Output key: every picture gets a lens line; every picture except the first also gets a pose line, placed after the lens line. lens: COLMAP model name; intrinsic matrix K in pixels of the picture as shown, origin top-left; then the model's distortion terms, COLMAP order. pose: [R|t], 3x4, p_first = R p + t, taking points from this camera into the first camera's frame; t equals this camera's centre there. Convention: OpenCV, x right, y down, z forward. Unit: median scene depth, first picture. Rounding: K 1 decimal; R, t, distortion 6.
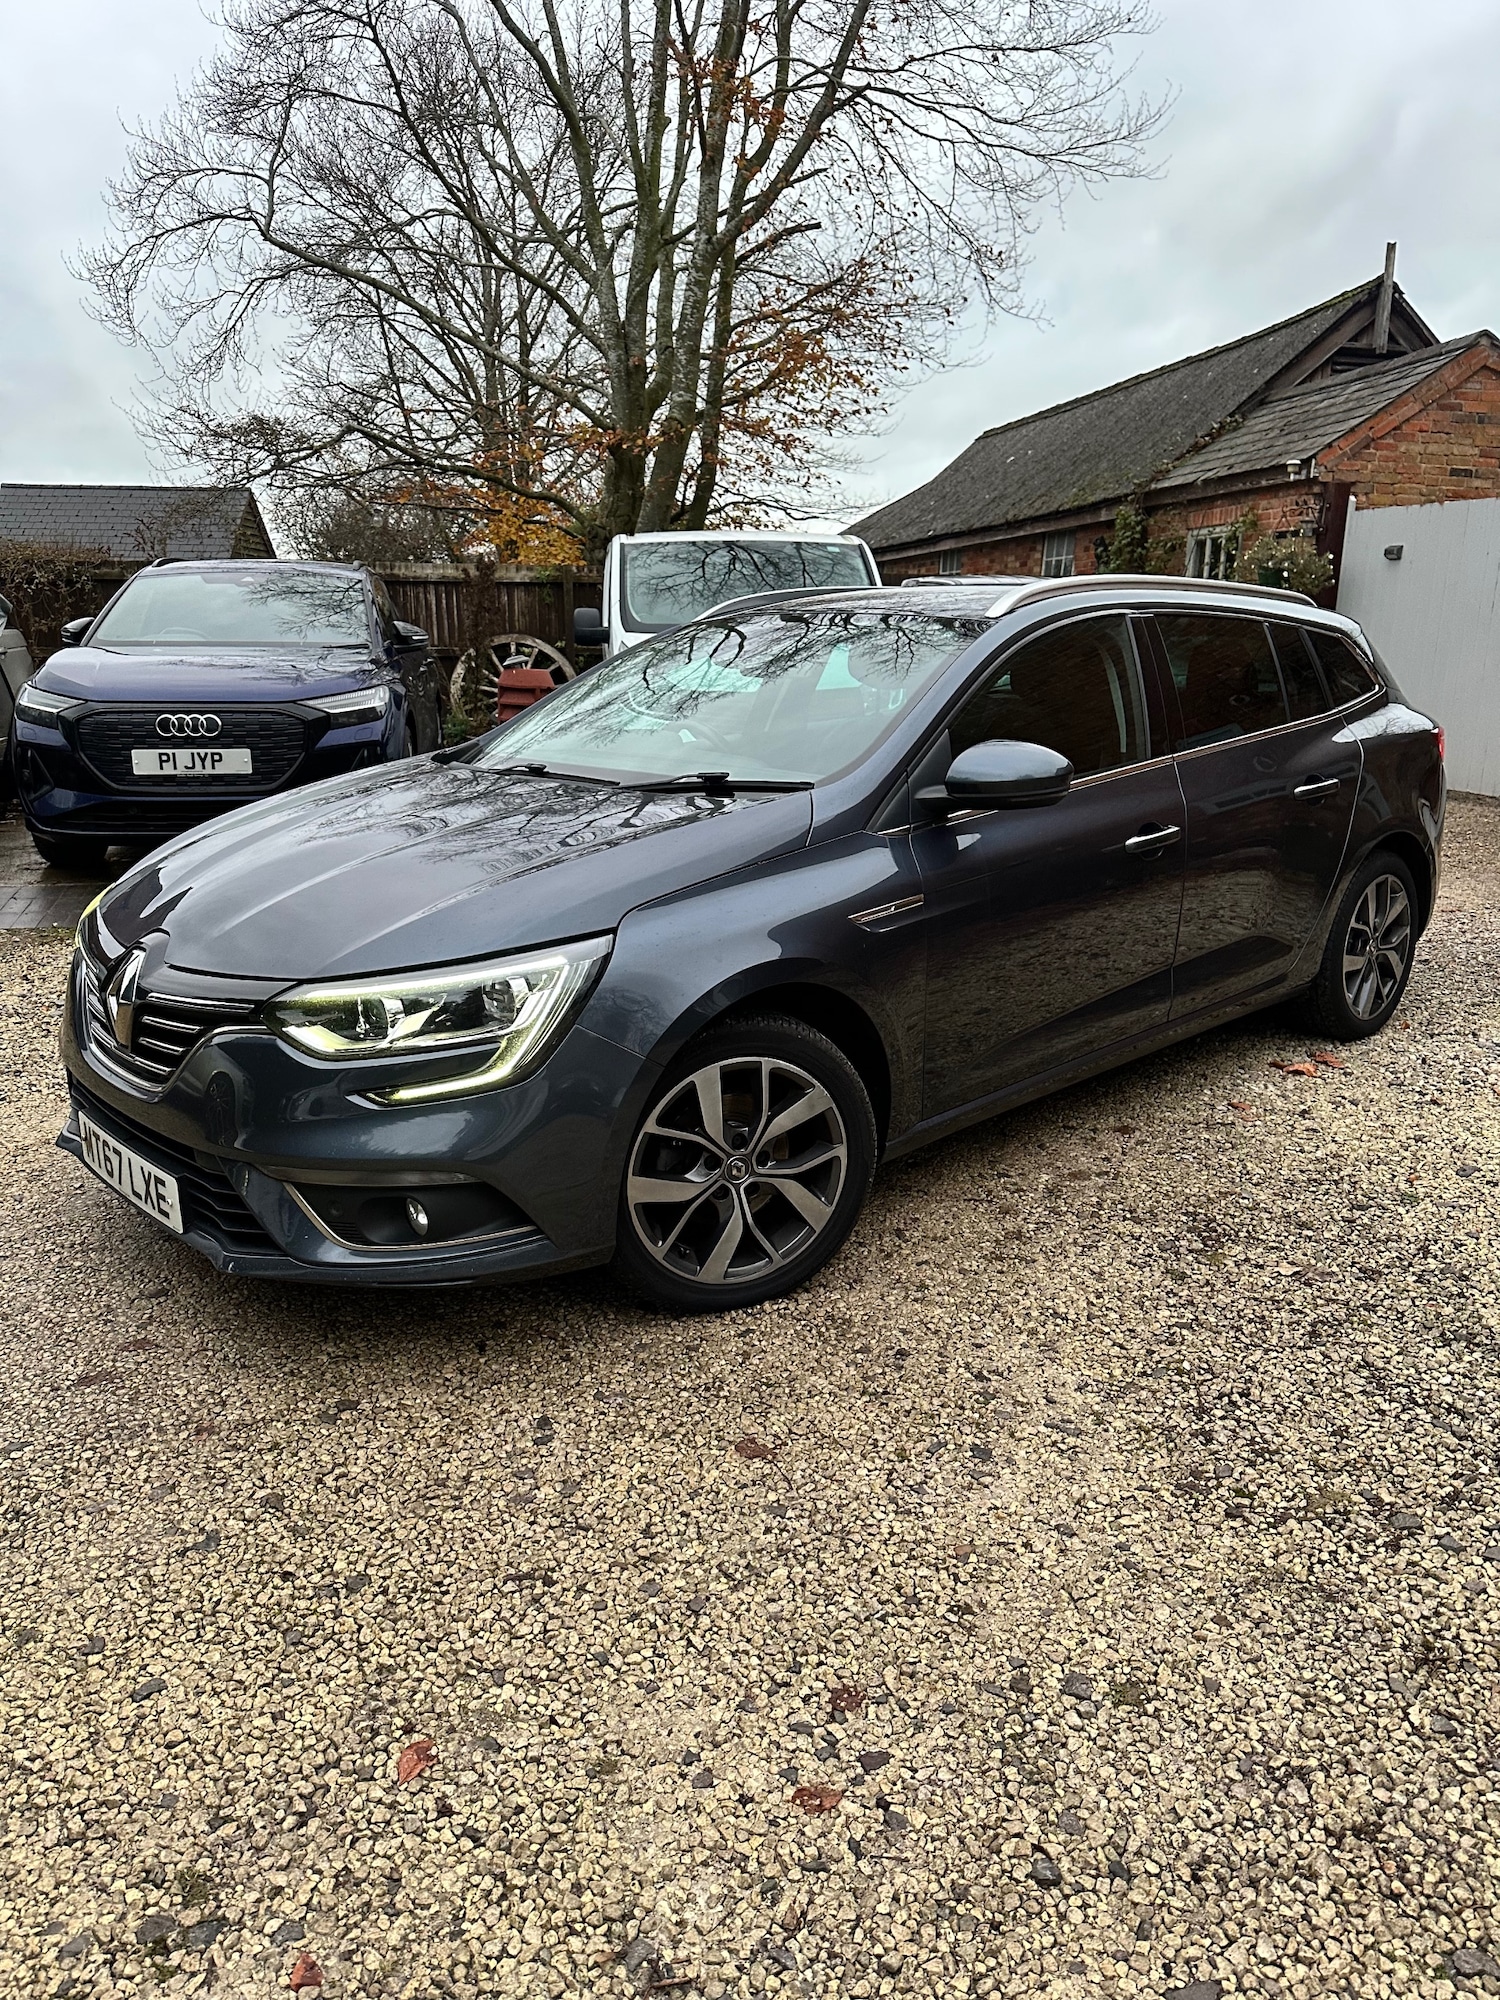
lens RADIAL K [[1377.1, 0, 809.0], [0, 1377.1, 1012.5], [0, 0, 1]] dist [0.062845, -0.096205]
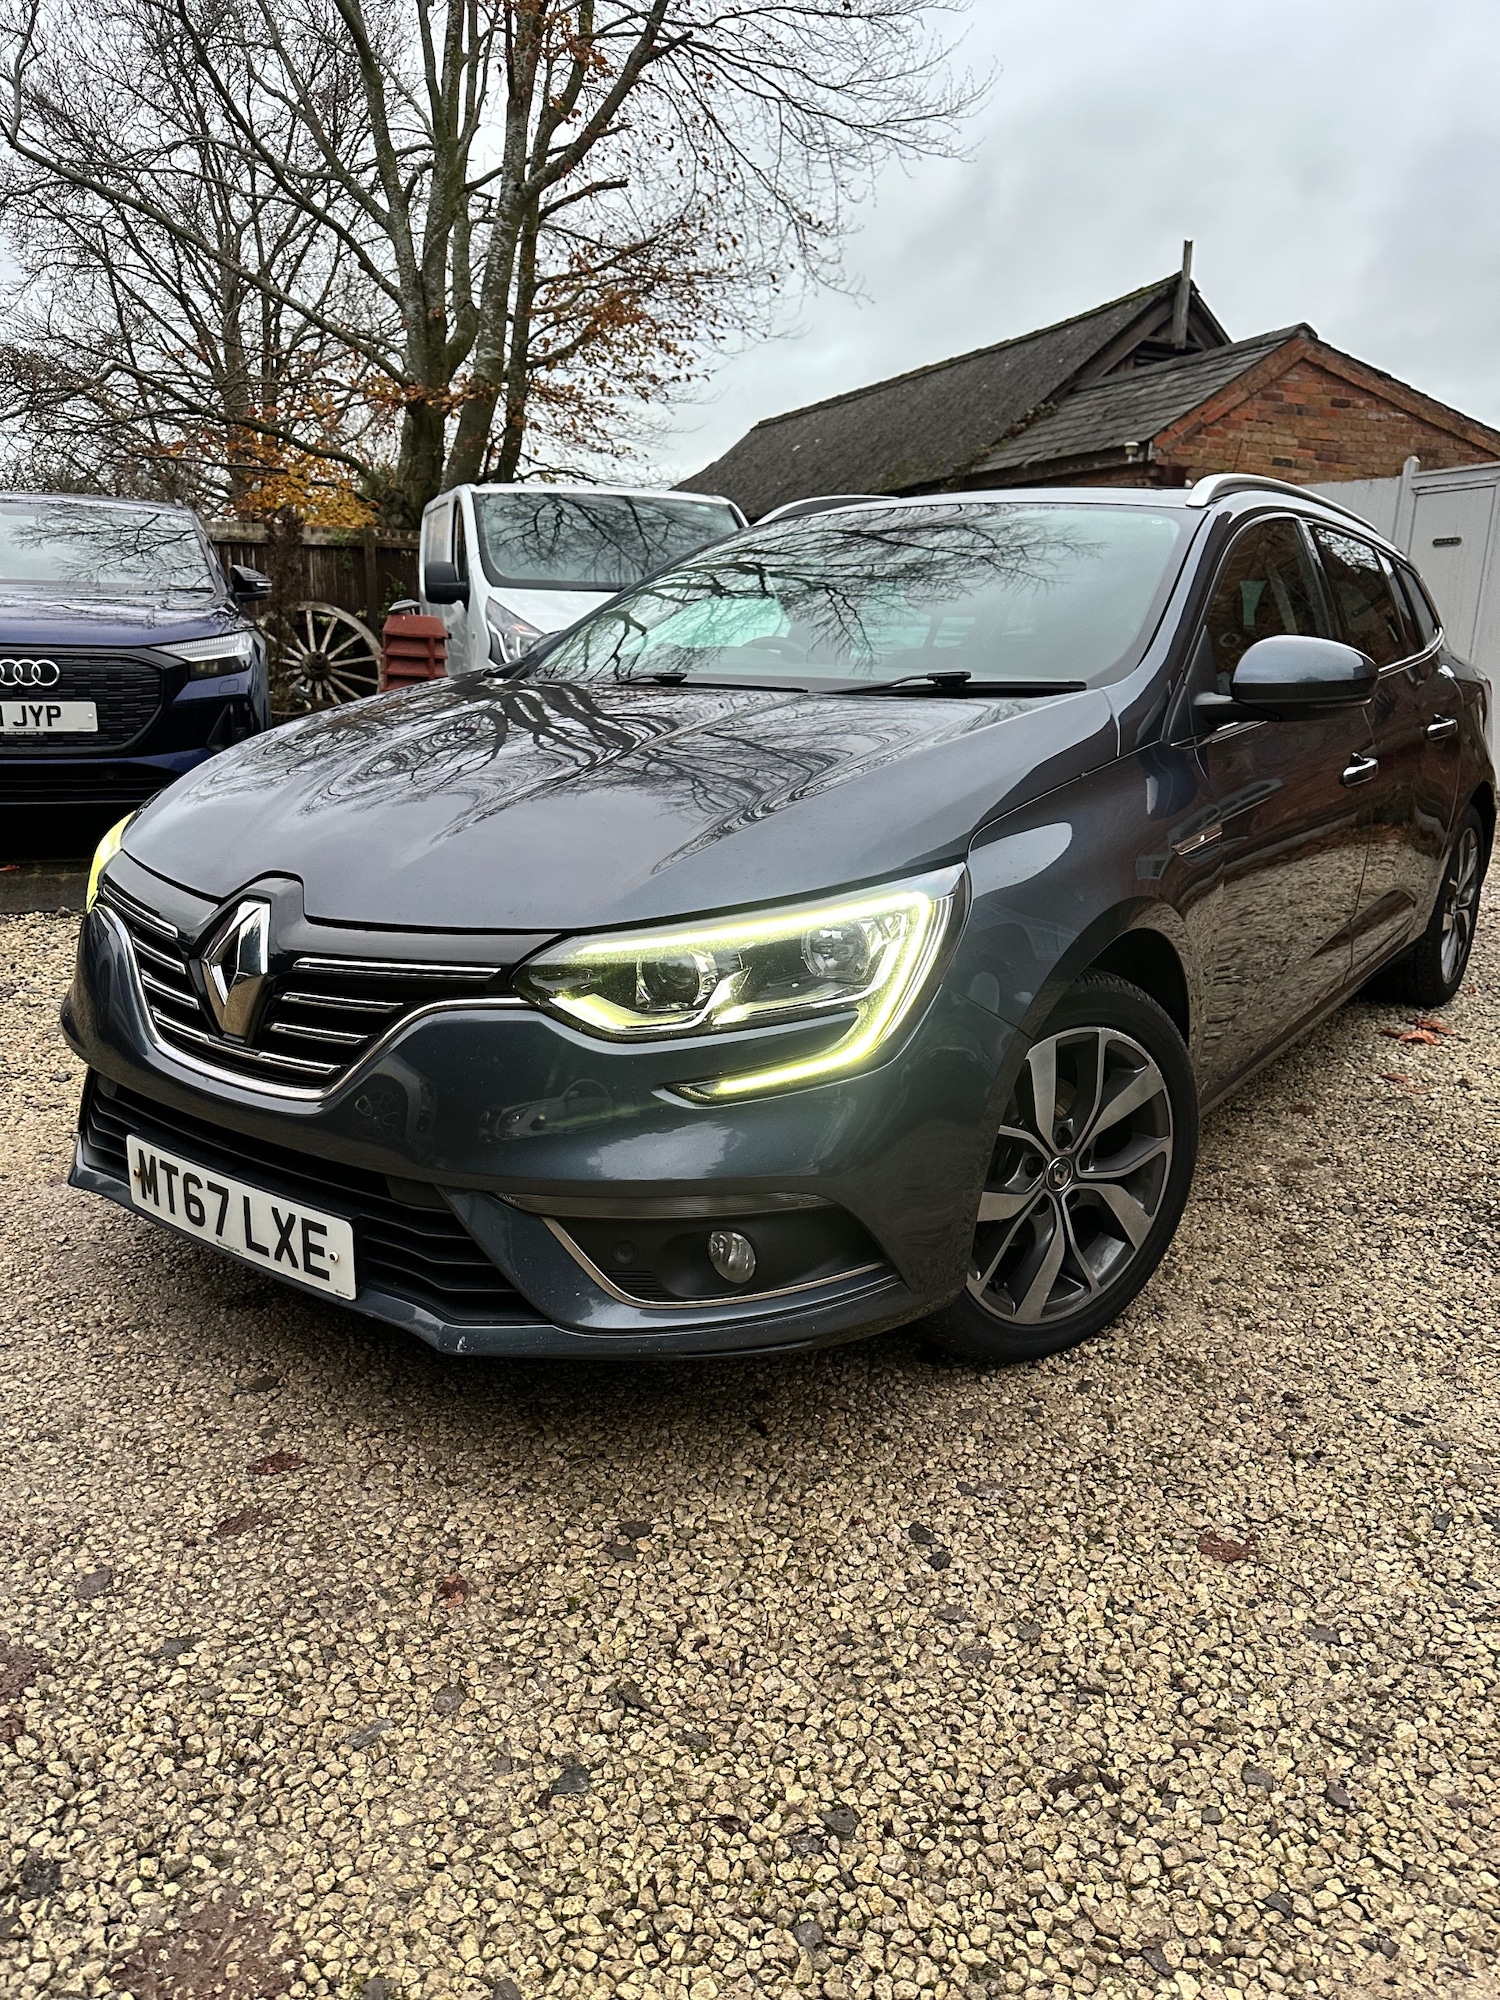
lens RADIAL K [[1379.0, 0, 757.0], [0, 1379.0, 1003.0], [0, 0, 1]] dist [0.001706, -0.003834]
pose [[0.985463, -0.027151, 0.167705, -0.219052], [0.028770, 0.999560, -0.007233, 0.011974], [-0.167435, 0.011953, 0.985811, 0.168451]]
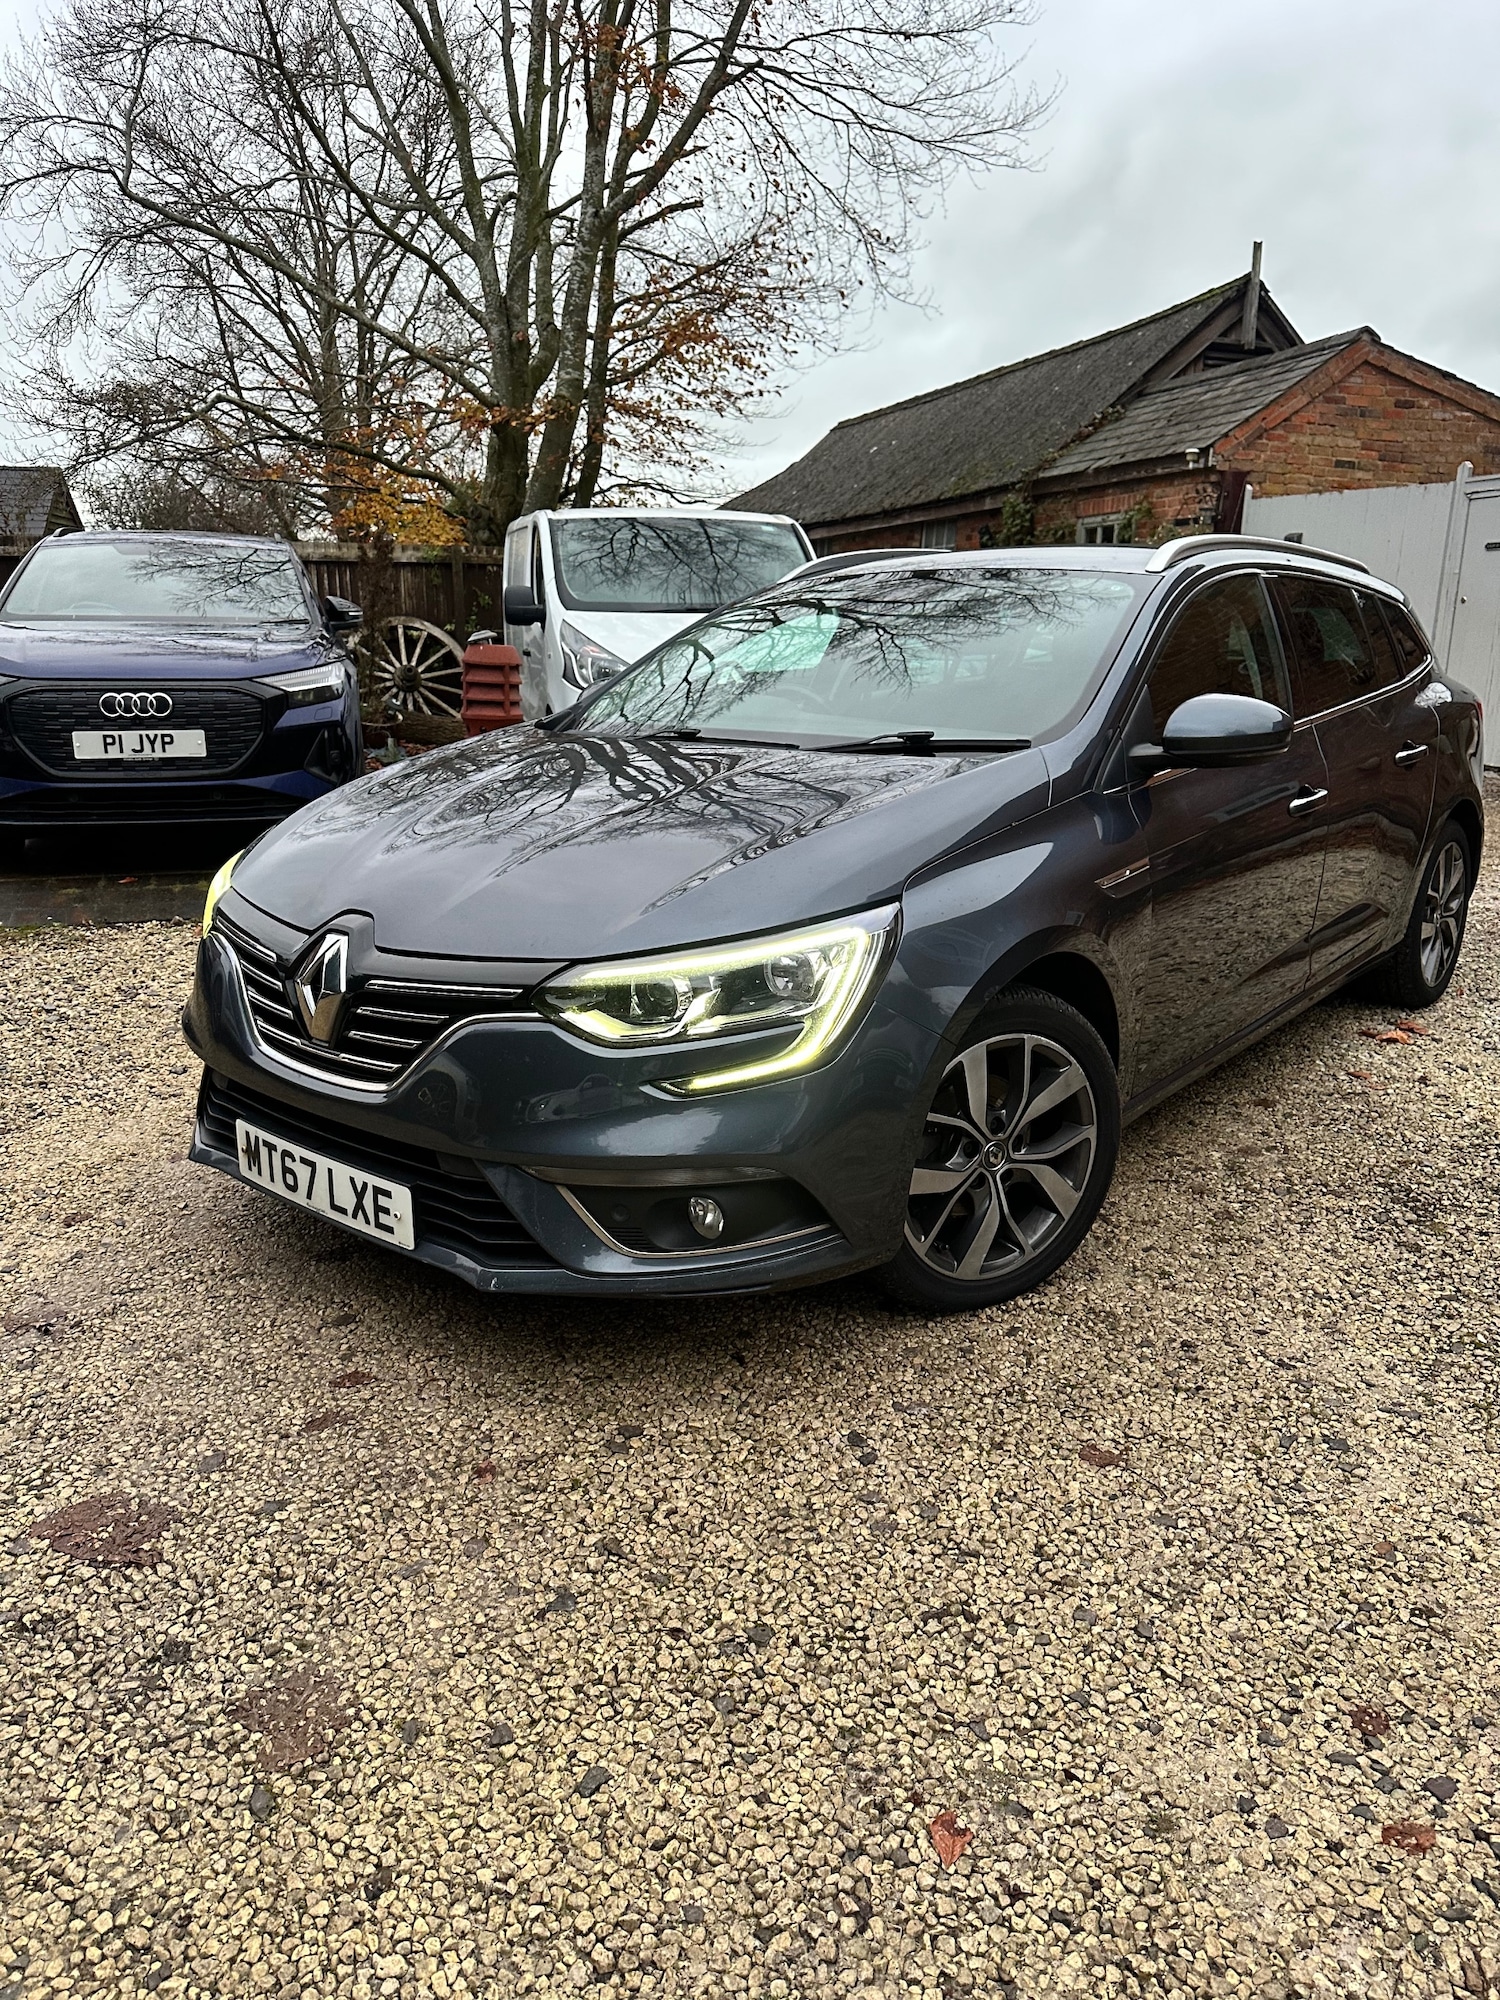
lens RADIAL K [[1379.2, 0, 774.9], [0, 1379.2, 999.3], [0, 0, 1]] dist [0.044110, -0.057316]
pose [[0.993175, -0.027079, 0.113445, -0.191280], [0.027713, 0.999608, -0.004020, 0.005207], [-0.113292, 0.007137, 0.993536, 0.056930]]
